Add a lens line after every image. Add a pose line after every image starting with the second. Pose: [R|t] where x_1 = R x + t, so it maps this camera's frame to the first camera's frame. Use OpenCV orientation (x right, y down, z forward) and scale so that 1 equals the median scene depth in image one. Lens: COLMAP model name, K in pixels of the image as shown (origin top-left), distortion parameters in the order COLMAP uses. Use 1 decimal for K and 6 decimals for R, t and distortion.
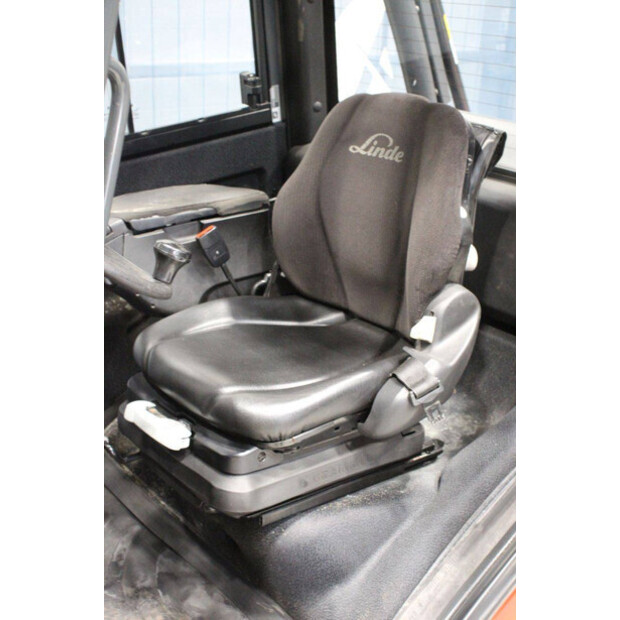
lens RADIAL K [[929.2, 0, 310.7], [0, 929.2, 309.8], [0, 0, 1]] dist [0.118089, 0.000000]
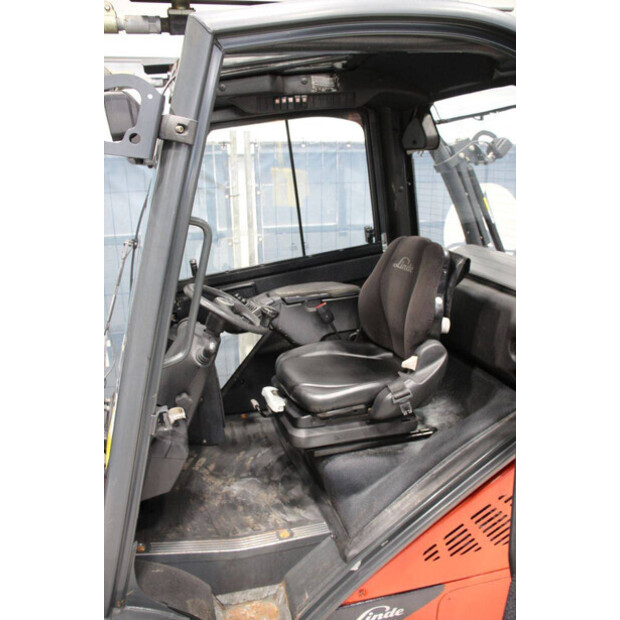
lens RADIAL K [[510.3, 0, 308.4], [0, 510.3, 314.6], [0, 0, 1]] dist [-0.150406, 0.117894]
pose [[0.932164, 0.056128, -0.357659, 0.262994], [-0.084773, 0.994284, -0.064909, 0.007419], [0.351971, 0.090826, 0.931594, -0.000467]]
